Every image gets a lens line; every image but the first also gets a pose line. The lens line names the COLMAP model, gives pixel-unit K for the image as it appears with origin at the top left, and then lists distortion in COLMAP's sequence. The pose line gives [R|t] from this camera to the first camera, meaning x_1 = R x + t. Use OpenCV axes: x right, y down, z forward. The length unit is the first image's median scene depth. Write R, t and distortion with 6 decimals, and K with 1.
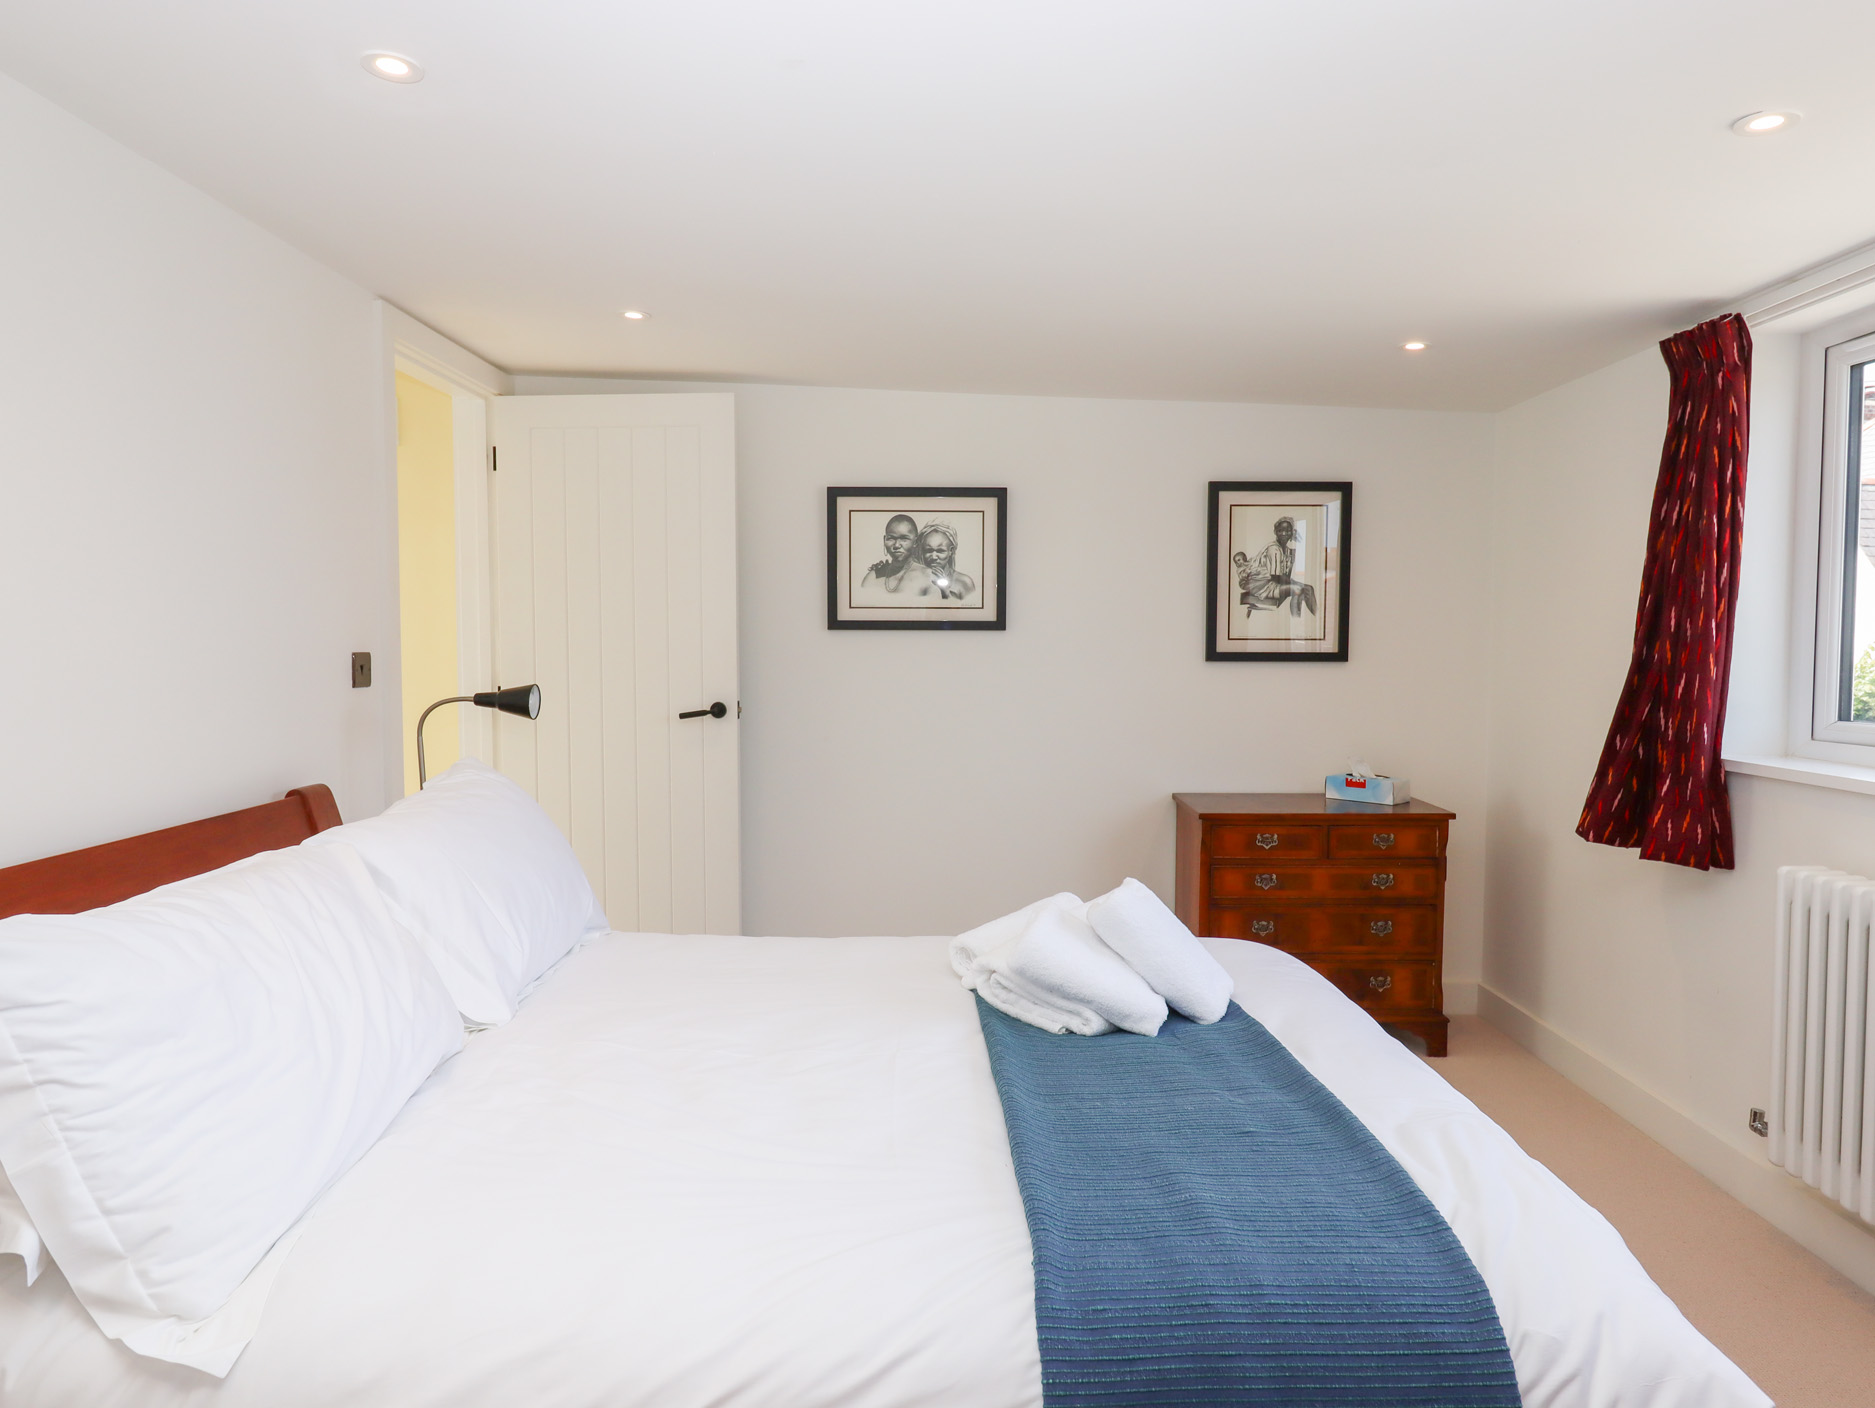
lens RADIAL K [[1243.2, 0, 938.0], [0, 1243.2, 705.1], [0, 0, 1]] dist [0.004962, 0.003363]
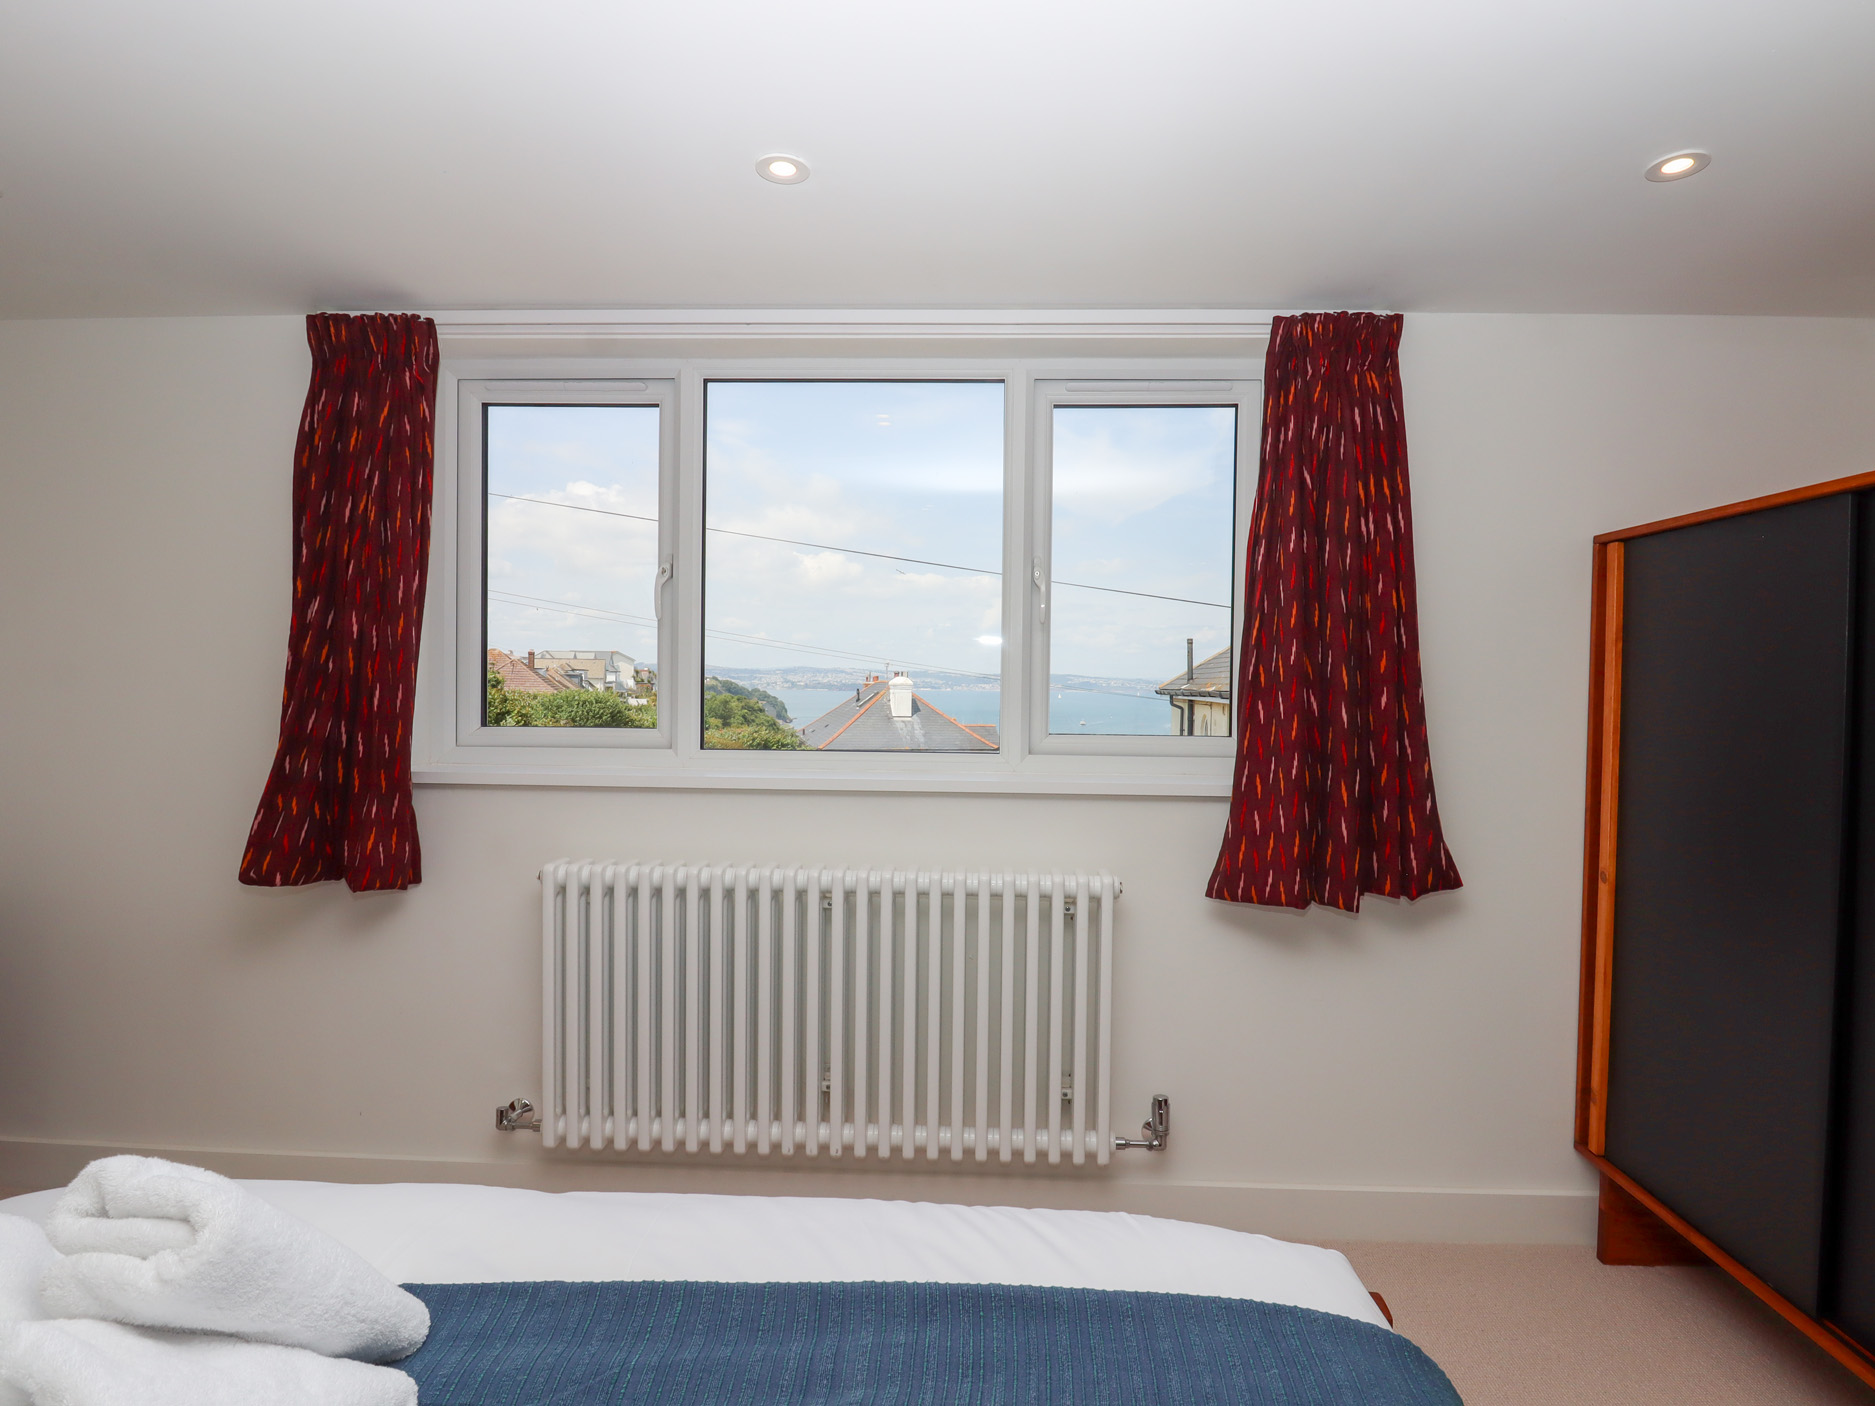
lens RADIAL K [[1032.5, 0, 923.8], [0, 1032.5, 692.4], [0, 0, 1]] dist [0.003120, 0.000259]
pose [[0.052099, -0.009968, 0.998592, -0.148786], [0.039443, 0.999190, 0.007916, -0.008845], [-0.997863, 0.038975, 0.052450, 0.546615]]
